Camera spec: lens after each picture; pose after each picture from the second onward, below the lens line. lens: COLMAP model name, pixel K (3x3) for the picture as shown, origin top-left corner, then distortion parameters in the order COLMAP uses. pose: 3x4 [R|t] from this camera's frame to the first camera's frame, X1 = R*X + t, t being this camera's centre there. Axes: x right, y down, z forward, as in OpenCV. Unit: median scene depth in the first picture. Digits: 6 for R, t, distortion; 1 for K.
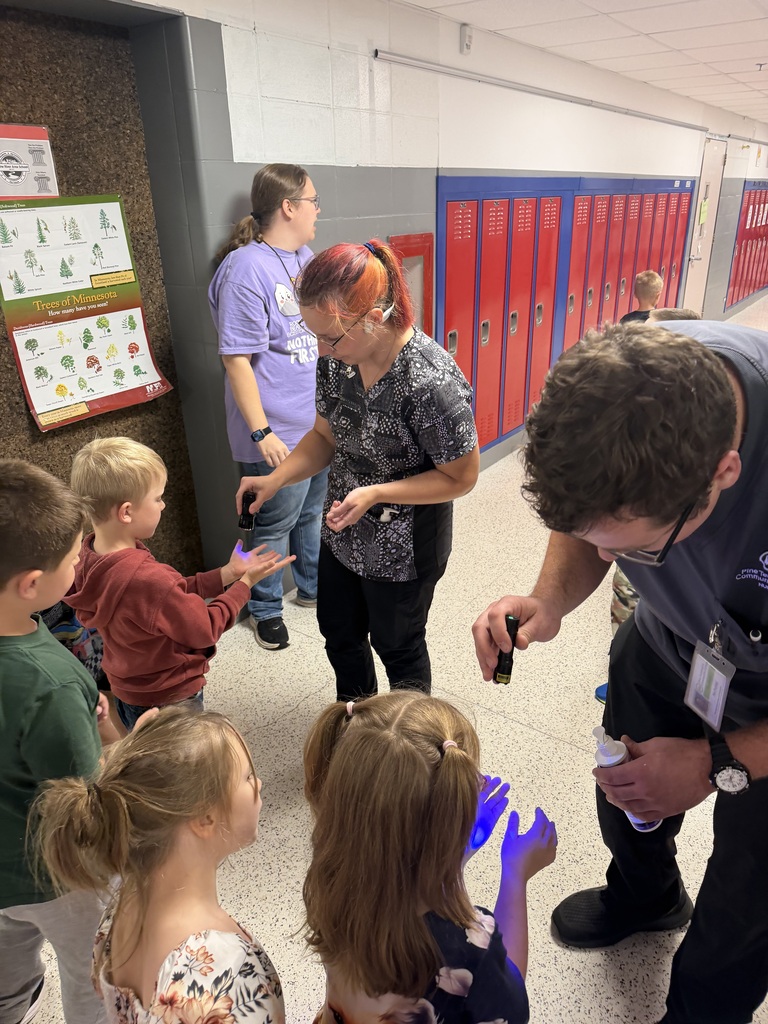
lens RADIAL K [[748.8, 0, 375.0], [0, 748.8, 518.8], [0, 0, 1]] dist [0.008898, -0.007047]
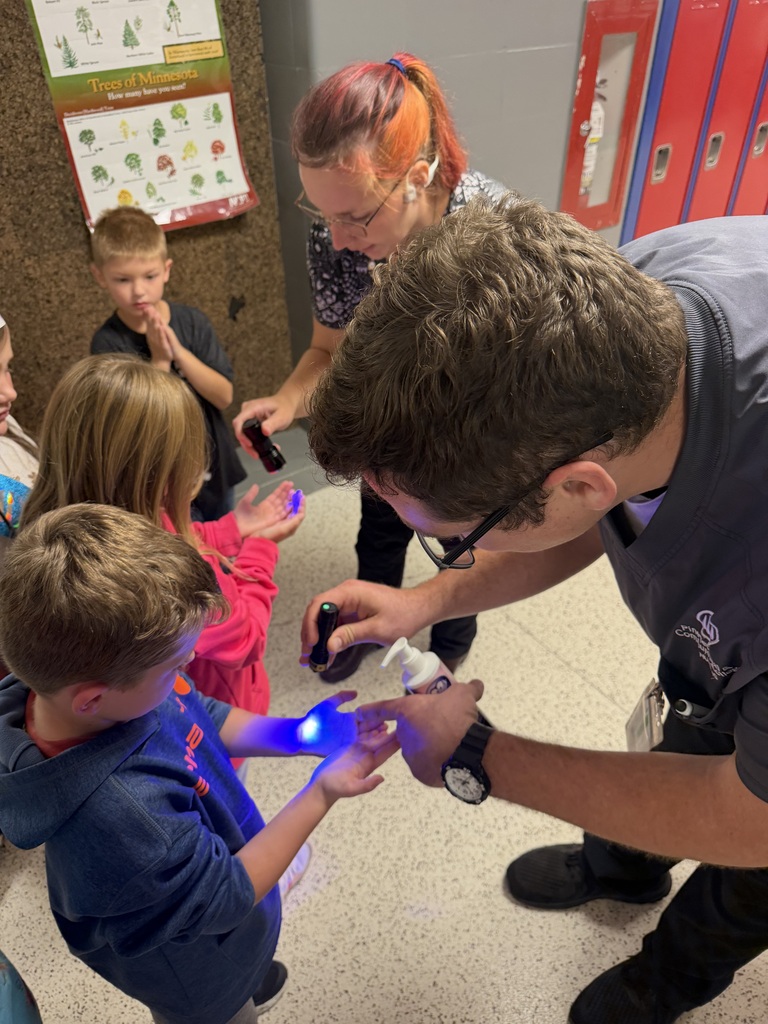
lens RADIAL K [[748.8, 0, 380.7], [0, 748.8, 512.0], [0, 0, 1]] dist [0.008898, -0.007047]
pose [[0.951910, 0.190439, -0.240001, 0.122140], [-0.126662, 0.957887, 0.257701, -0.085874], [0.278970, -0.214910, 0.935943, 0.215848]]
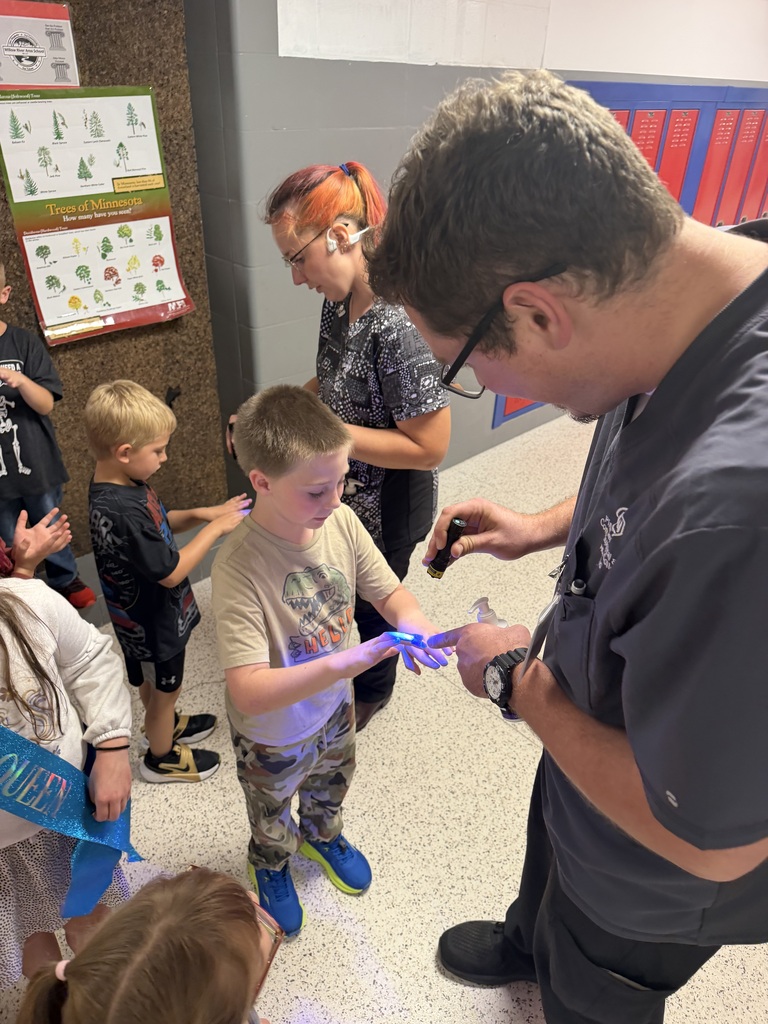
lens RADIAL K [[748.8, 0, 385.1], [0, 748.8, 513.6], [0, 0, 1]] dist [0.008898, -0.007047]
pose [[0.980893, 0.144361, -0.130419, 0.127956], [-0.125256, 0.981557, 0.144420, -0.094496], [0.148862, -0.125325, 0.980884, 0.093119]]
